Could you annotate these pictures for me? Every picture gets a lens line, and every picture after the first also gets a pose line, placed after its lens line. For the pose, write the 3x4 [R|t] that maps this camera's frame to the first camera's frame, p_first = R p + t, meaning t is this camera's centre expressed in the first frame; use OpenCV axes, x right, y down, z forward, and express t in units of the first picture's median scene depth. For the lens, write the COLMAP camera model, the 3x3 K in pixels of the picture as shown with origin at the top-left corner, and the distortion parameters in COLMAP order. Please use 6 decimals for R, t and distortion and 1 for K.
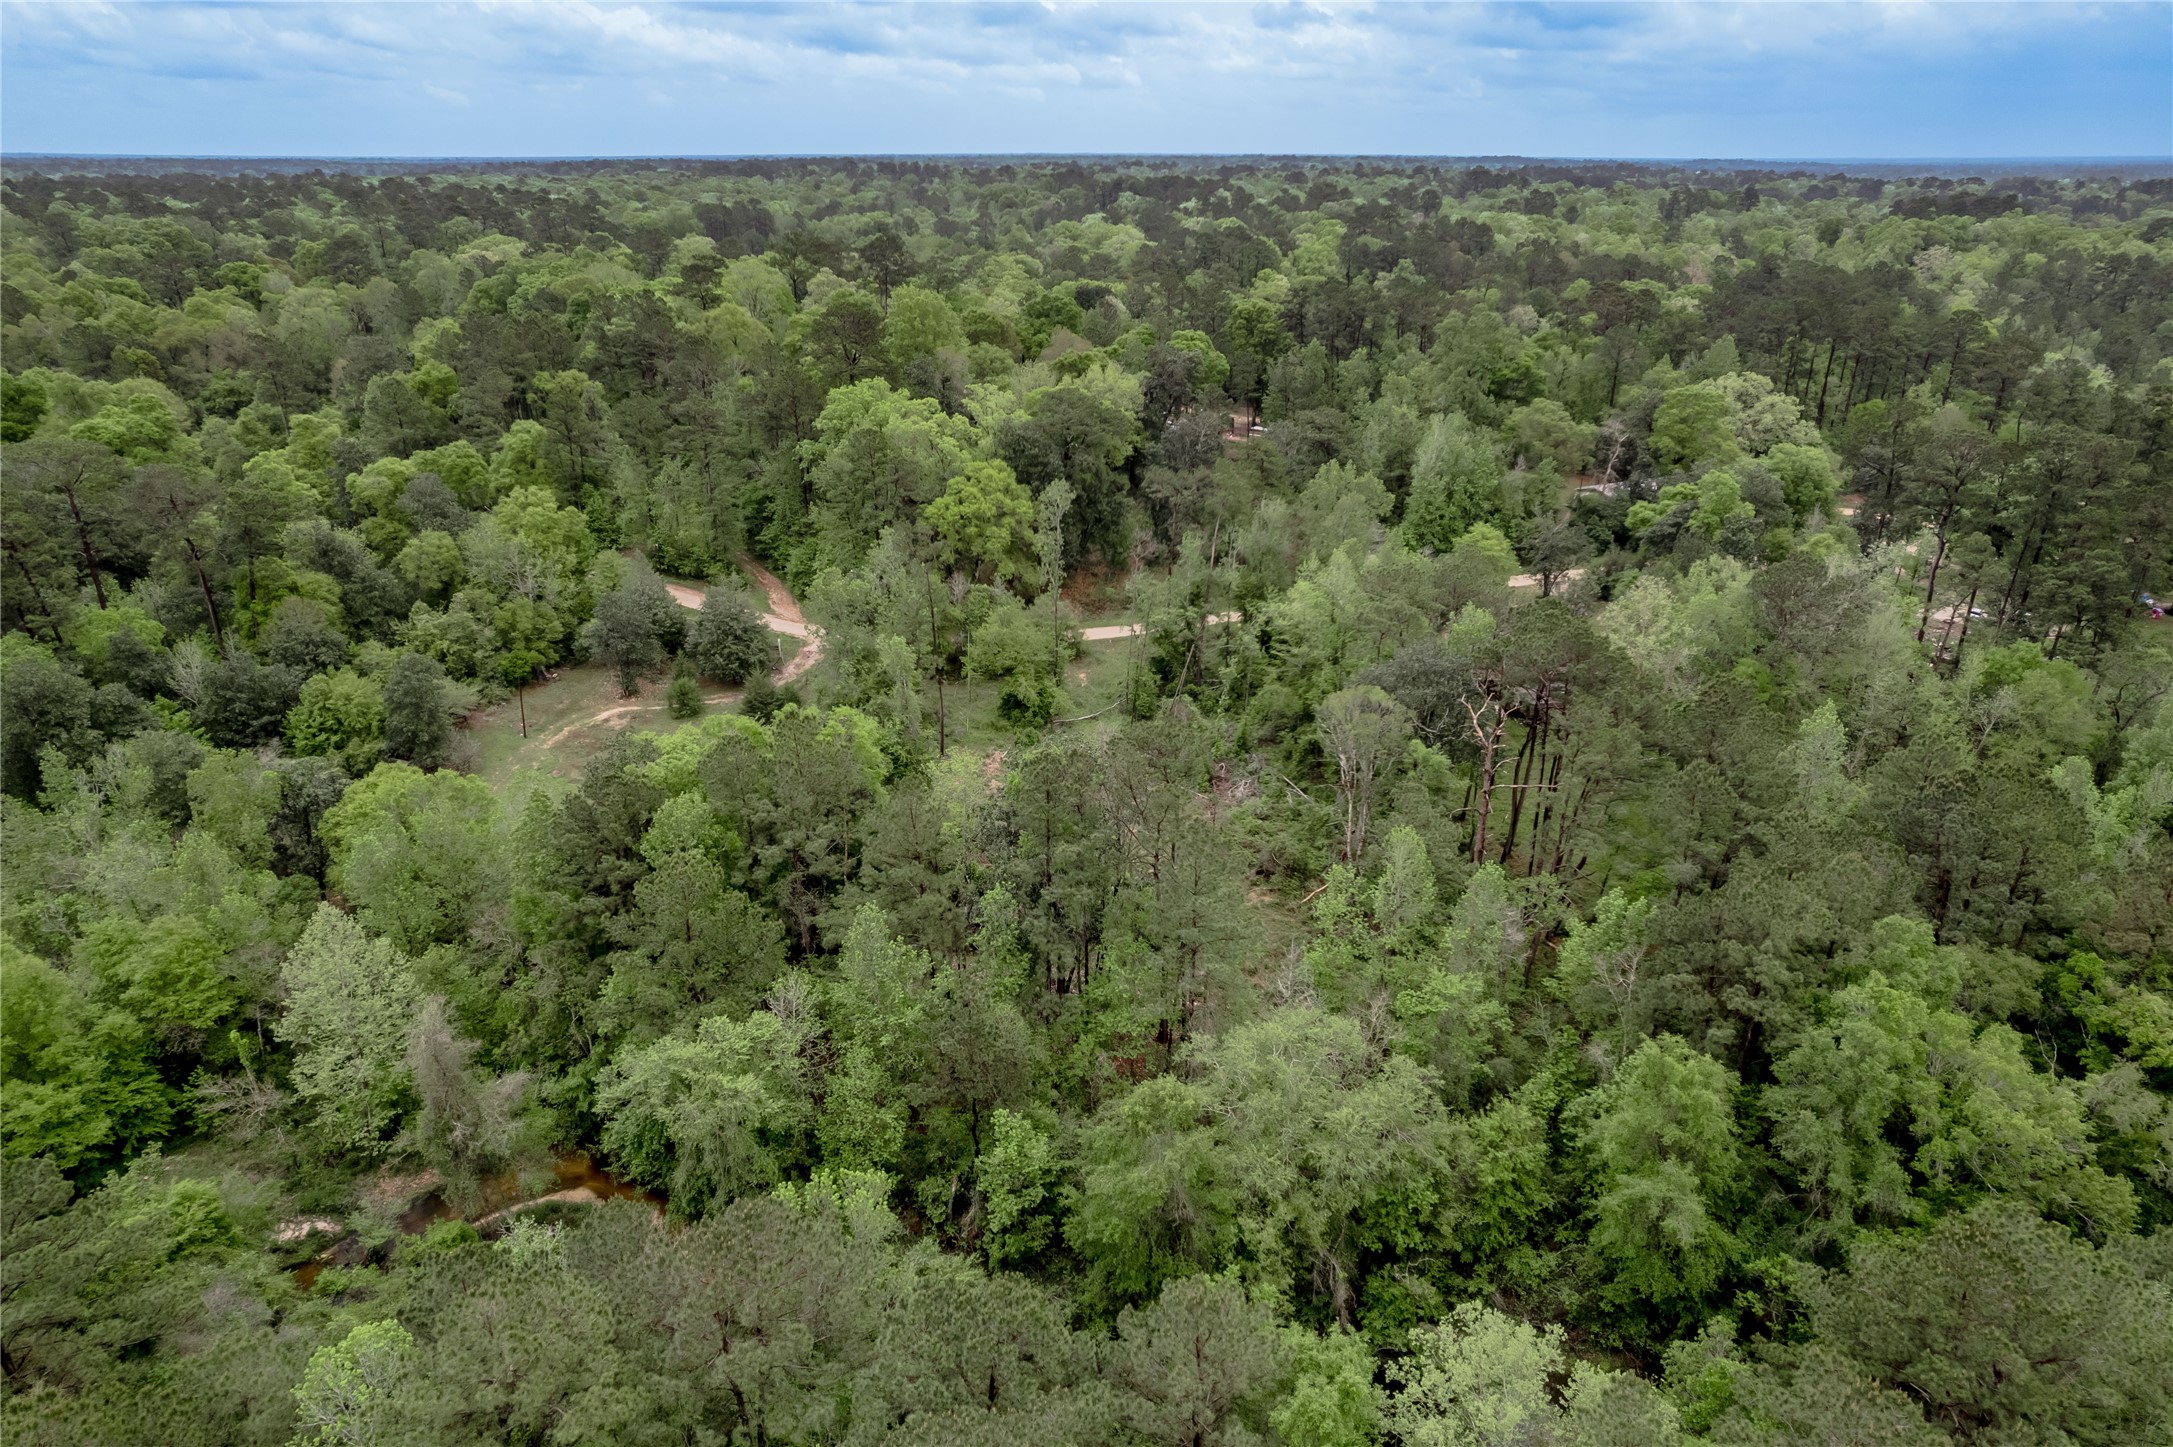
lens RADIAL K [[1461.5, 0, 1086.5], [0, 1461.5, 723.5], [0, 0, 1]] dist [-0.095926, 0.118683]
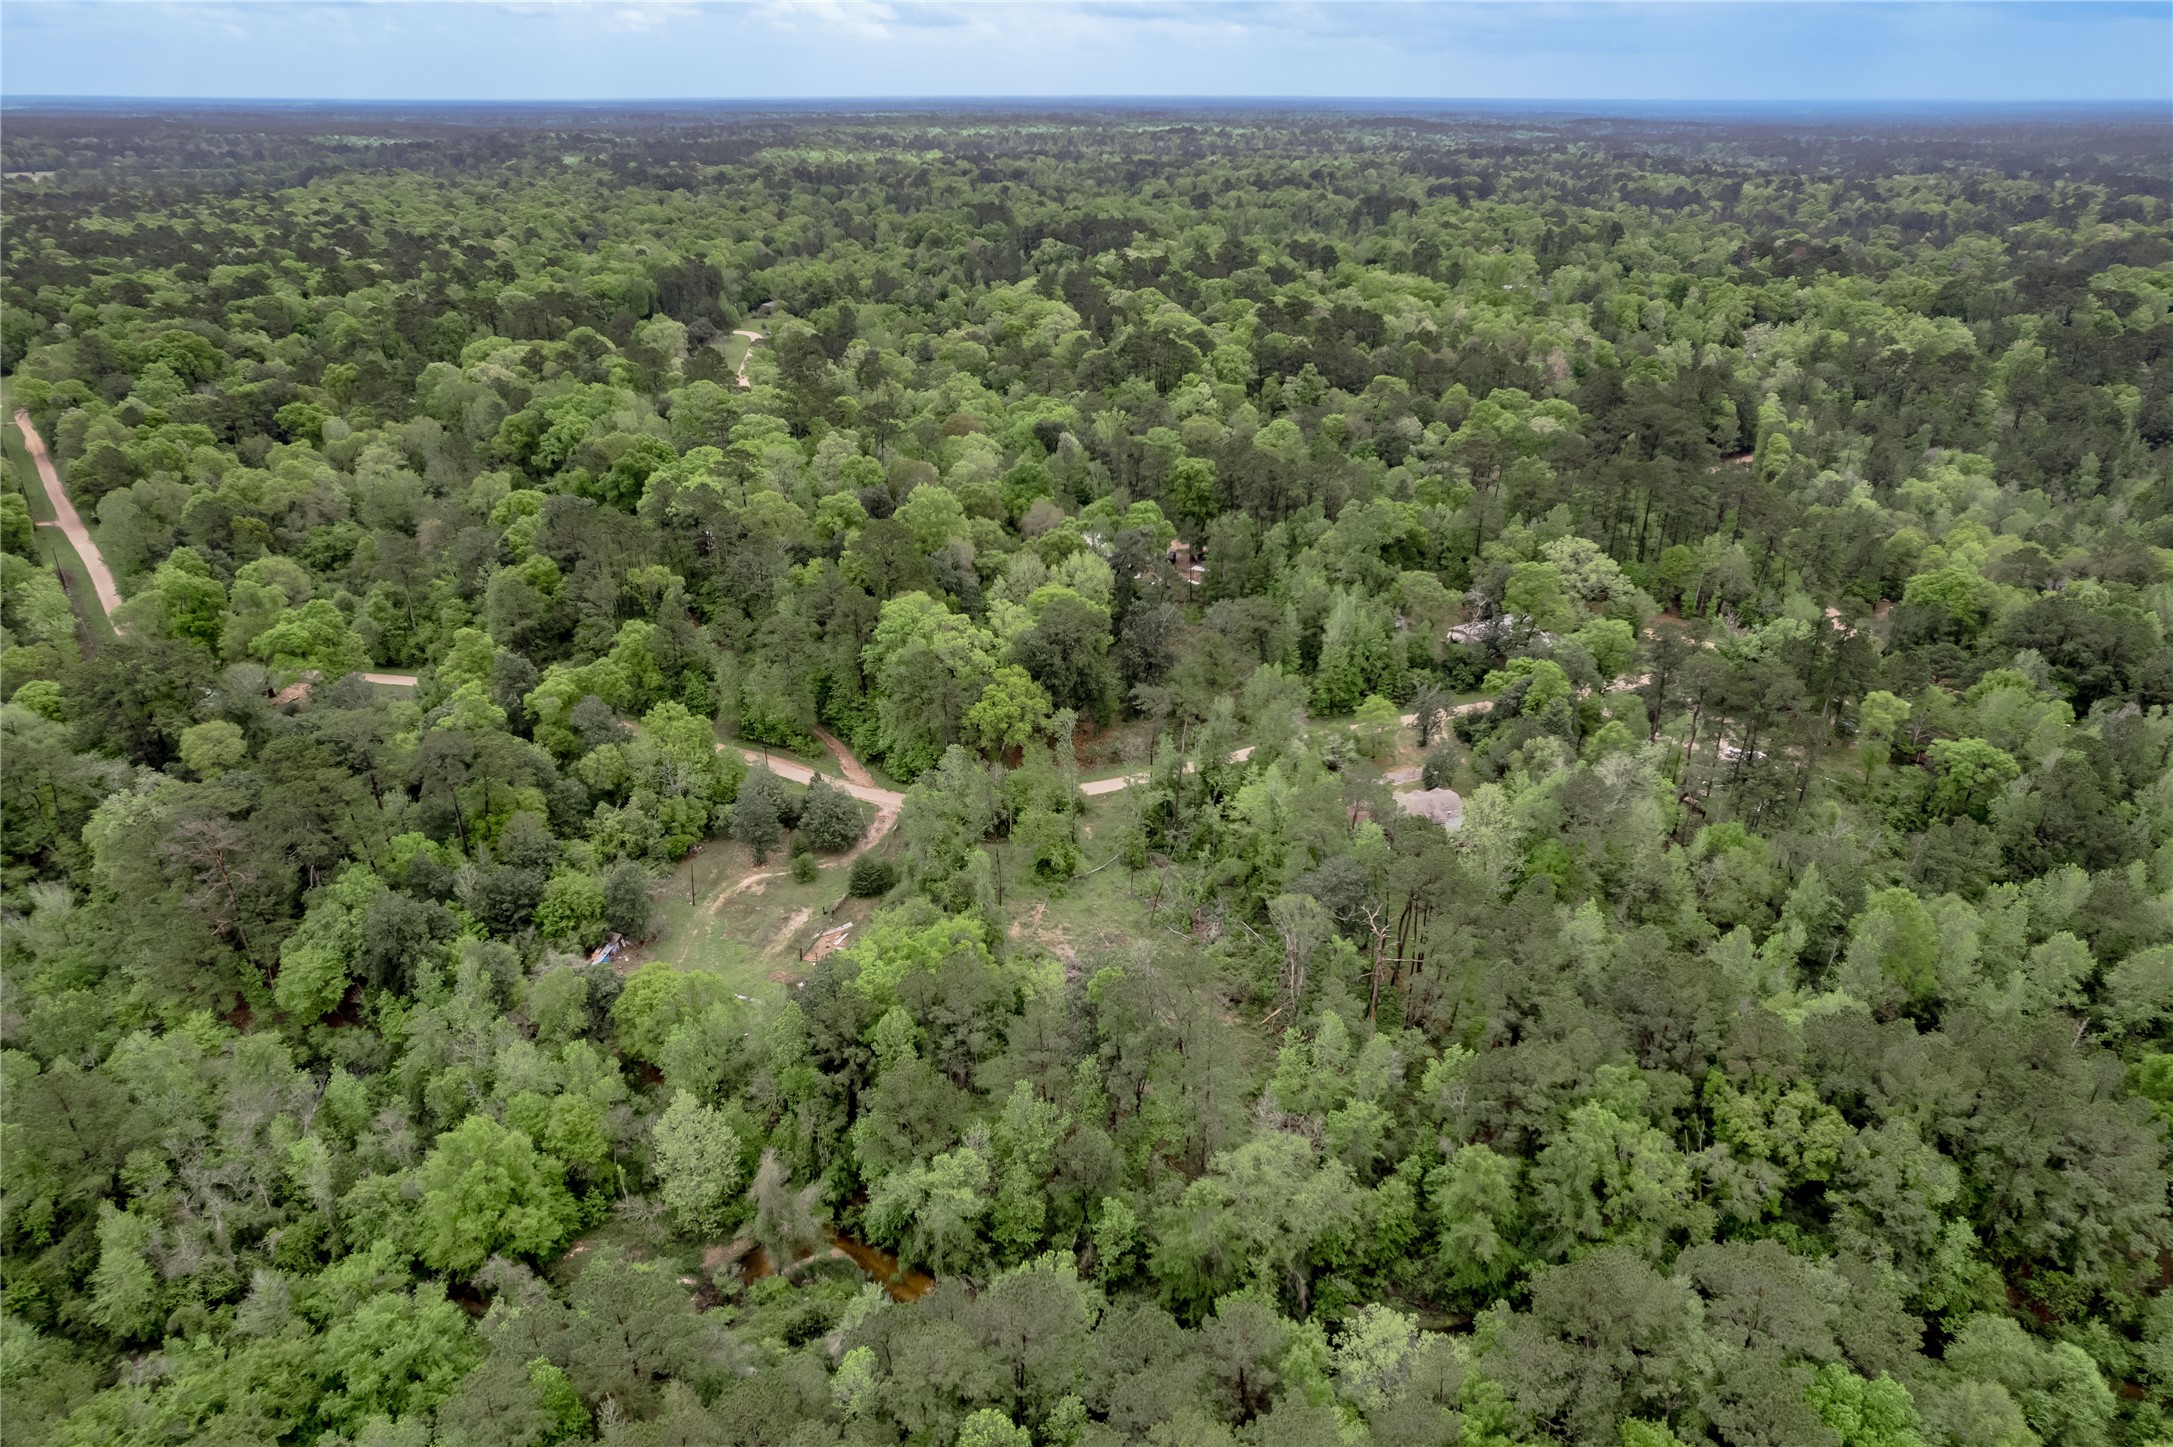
lens RADIAL K [[1461.5, 0, 1086.5], [0, 1461.5, 723.5], [0, 0, 1]] dist [-0.095926, 0.118683]
pose [[0.997609, -0.031888, 0.061316, -0.165177], [0.029637, 0.998865, 0.037286, -0.355494], [-0.062435, -0.035380, 0.997422, -0.689332]]
